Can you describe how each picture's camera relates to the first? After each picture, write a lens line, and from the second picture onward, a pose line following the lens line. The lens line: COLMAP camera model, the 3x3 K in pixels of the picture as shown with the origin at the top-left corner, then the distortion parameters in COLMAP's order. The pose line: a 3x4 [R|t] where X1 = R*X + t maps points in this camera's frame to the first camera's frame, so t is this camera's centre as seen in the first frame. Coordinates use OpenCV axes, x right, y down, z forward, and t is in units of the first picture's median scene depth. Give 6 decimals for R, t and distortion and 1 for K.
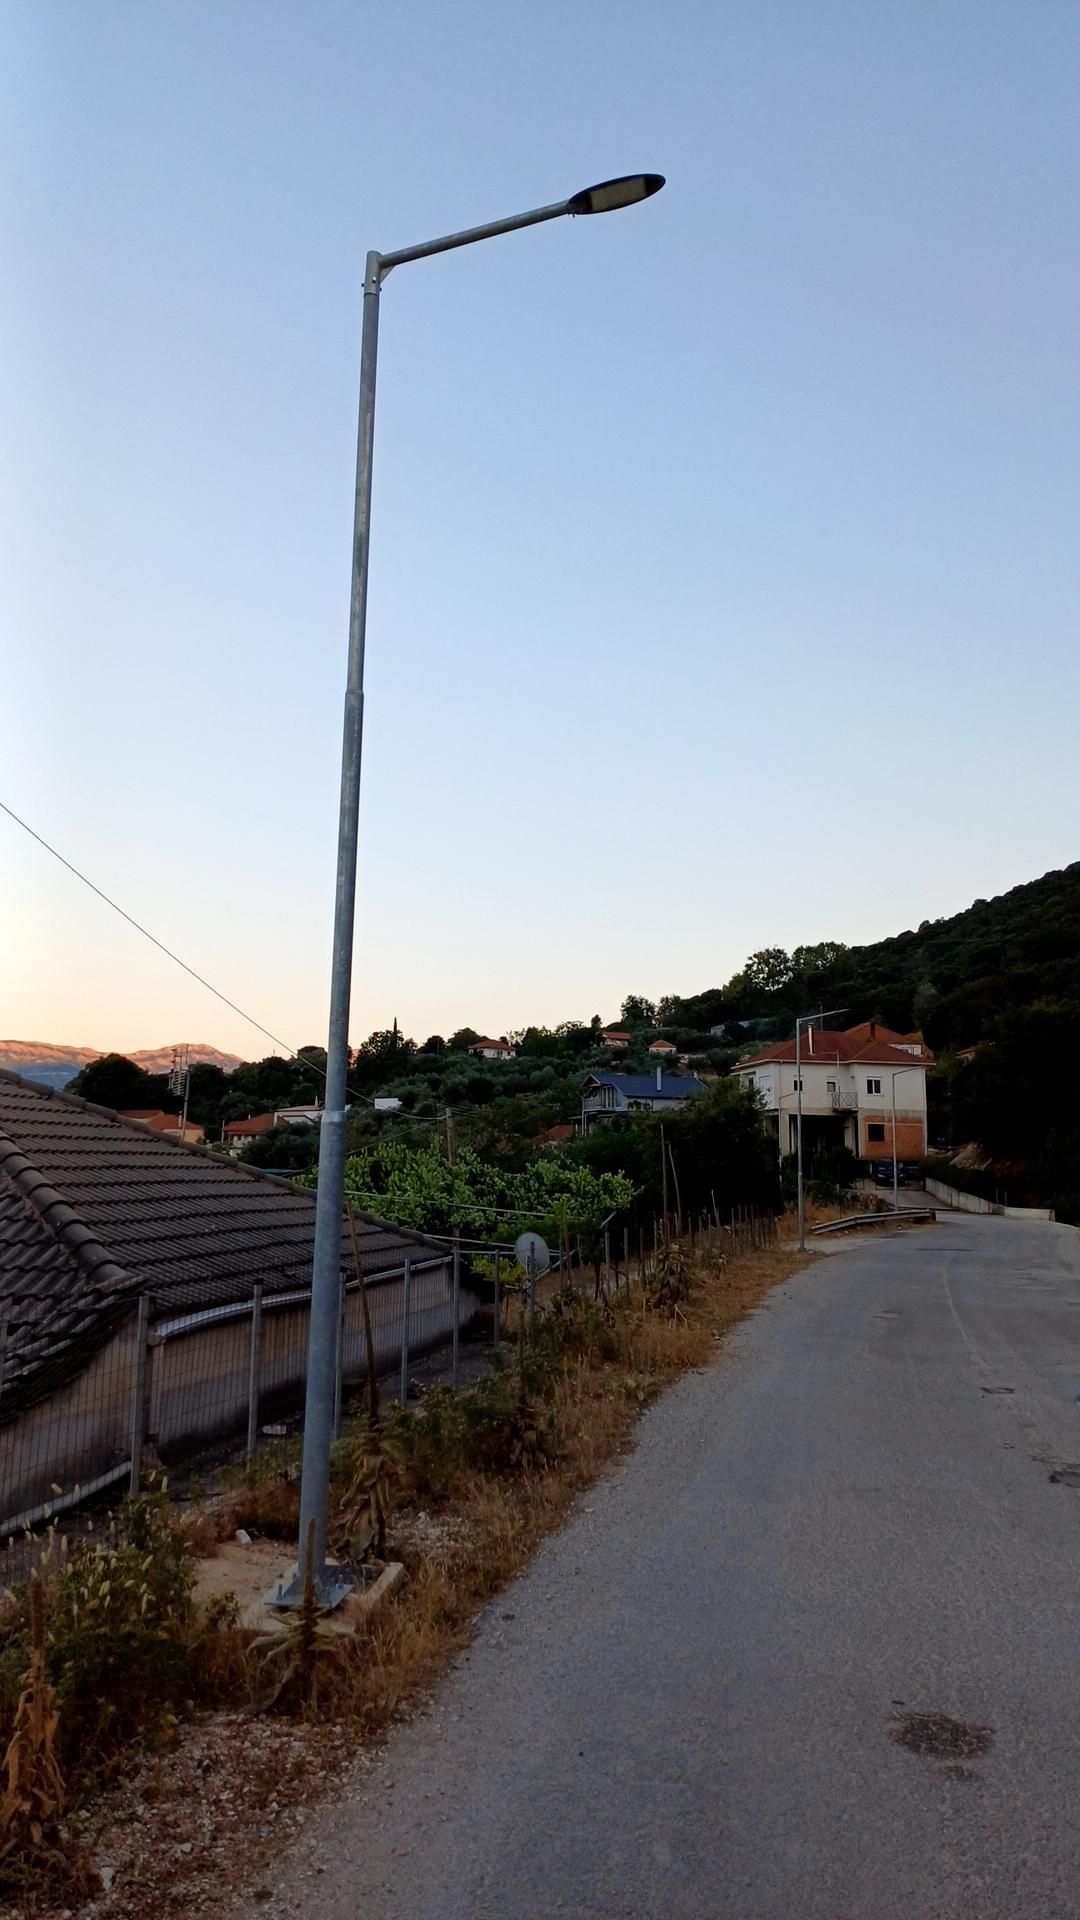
lens RADIAL K [[1281.7, 0, 607.8], [0, 1281.7, 957.9], [0, 0, 1]] dist [0.140728, 0.000048]
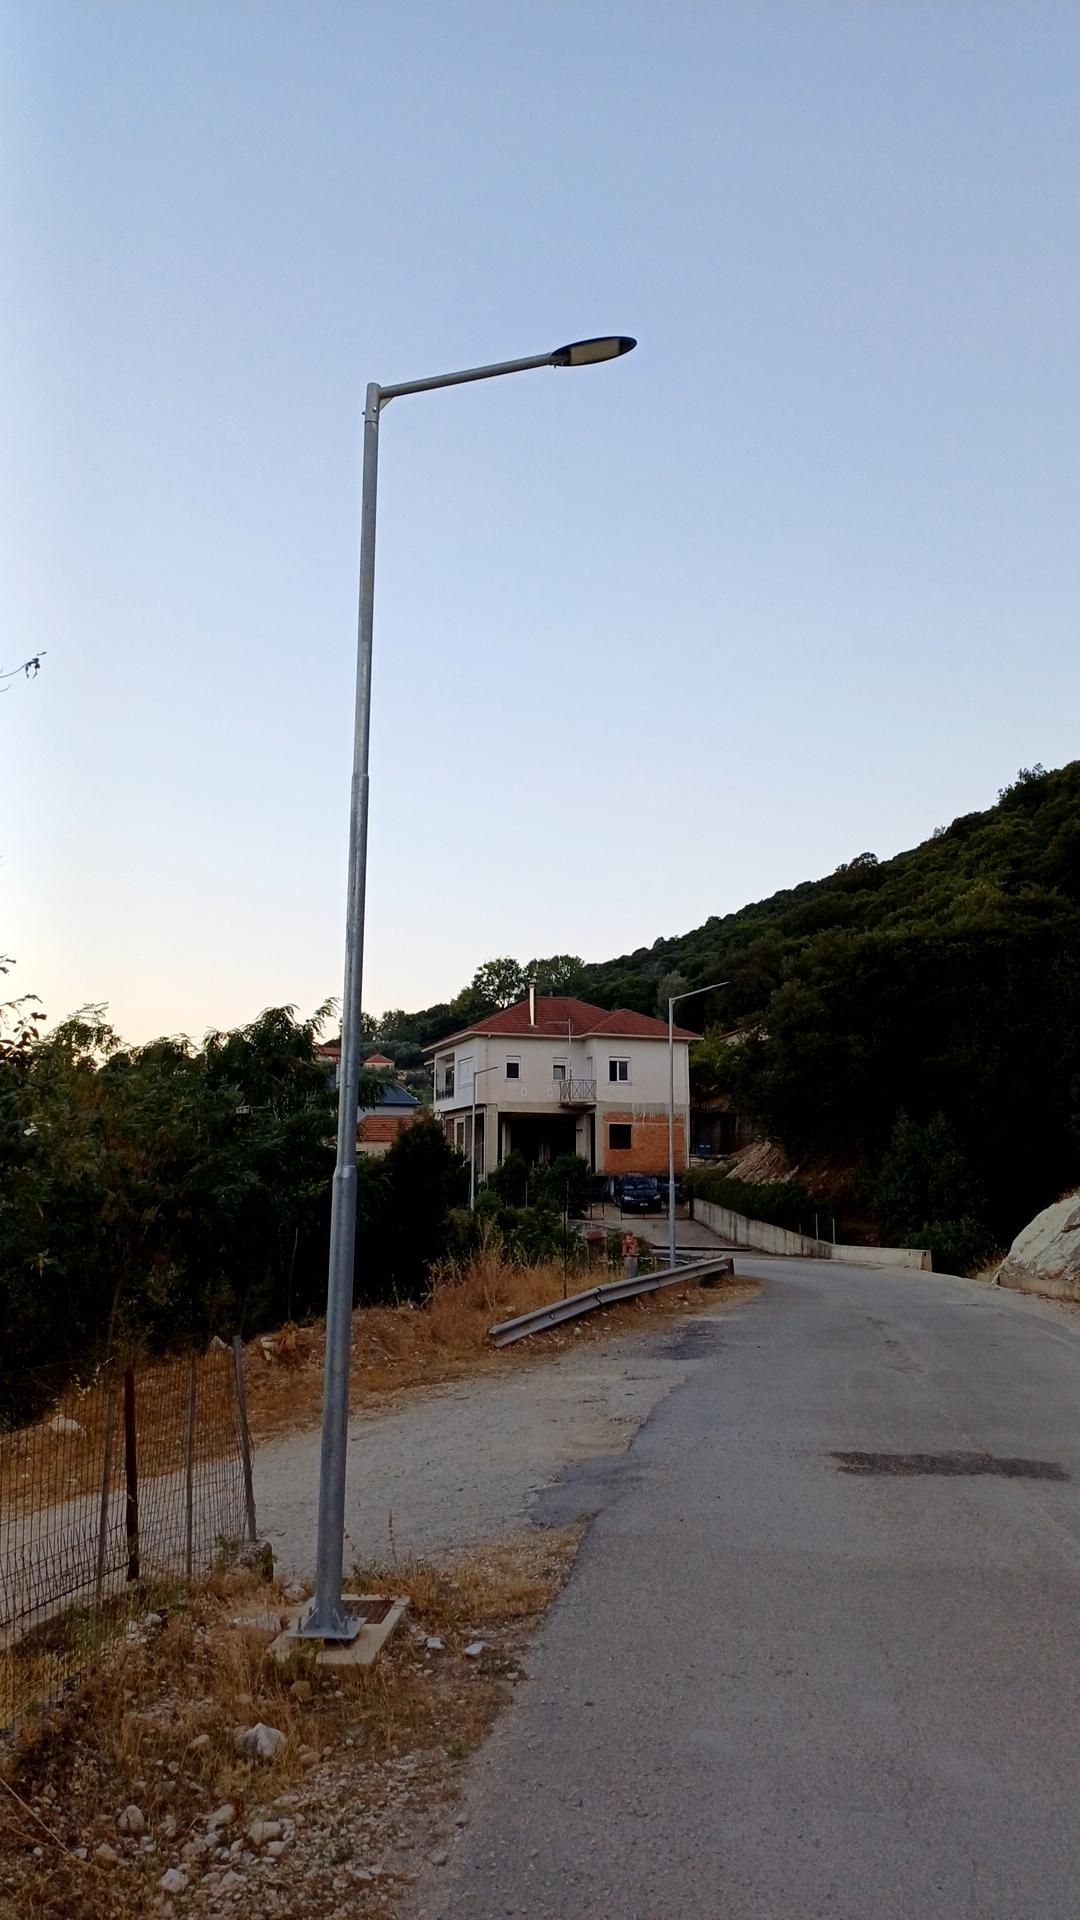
lens RADIAL K [[1281.7, 0, 607.8], [0, 1281.7, 957.9], [0, 0, 1]] dist [0.140728, 0.000048]
pose [[0.978919, 0.024355, 0.202792, 0.056295], [-0.020075, 0.999531, -0.023139, 0.053479], [-0.203261, 0.018580, 0.978948, 0.311302]]
